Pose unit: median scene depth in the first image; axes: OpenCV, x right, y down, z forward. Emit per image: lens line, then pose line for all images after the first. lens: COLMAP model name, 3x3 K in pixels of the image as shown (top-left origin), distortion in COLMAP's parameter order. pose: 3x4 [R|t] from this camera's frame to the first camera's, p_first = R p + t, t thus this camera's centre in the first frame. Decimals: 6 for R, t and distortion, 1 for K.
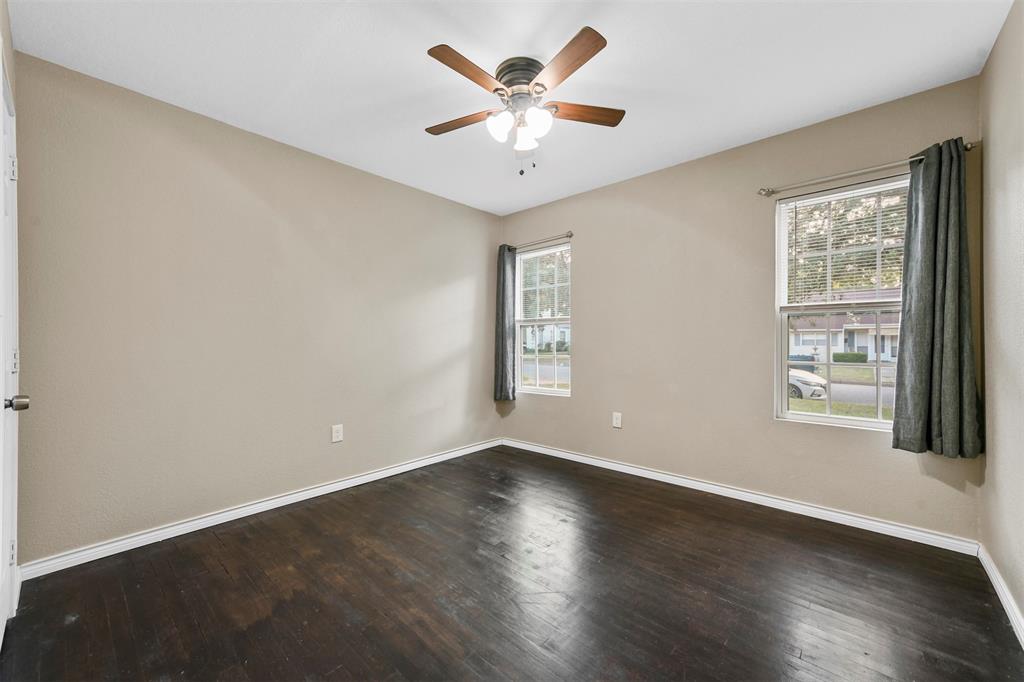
lens RADIAL K [[399.9, 0, 512.7], [0, 399.9, 342.2], [0, 0, 1]] dist [0.013864, 0.000091]
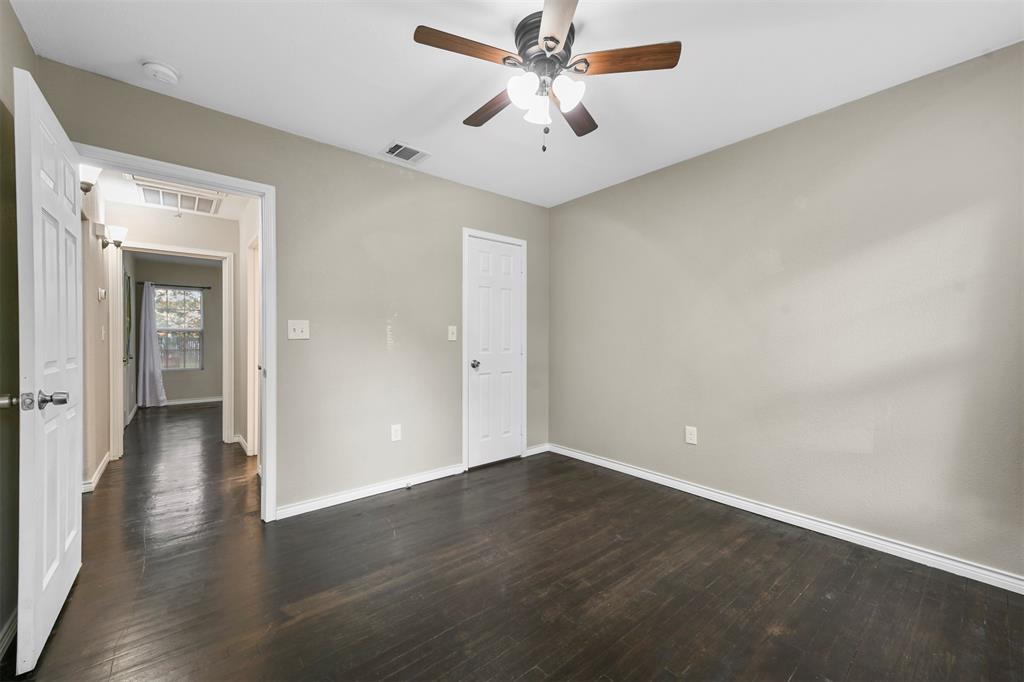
lens RADIAL K [[399.9, 0, 512.7], [0, 399.9, 342.2], [0, 0, 1]] dist [0.013864, 0.000091]
pose [[-0.153381, 0.000122, -0.988167, 0.605530], [-0.001779, 0.999998, 0.000399, -0.000065], [0.988166, 0.001819, -0.153381, 0.725313]]
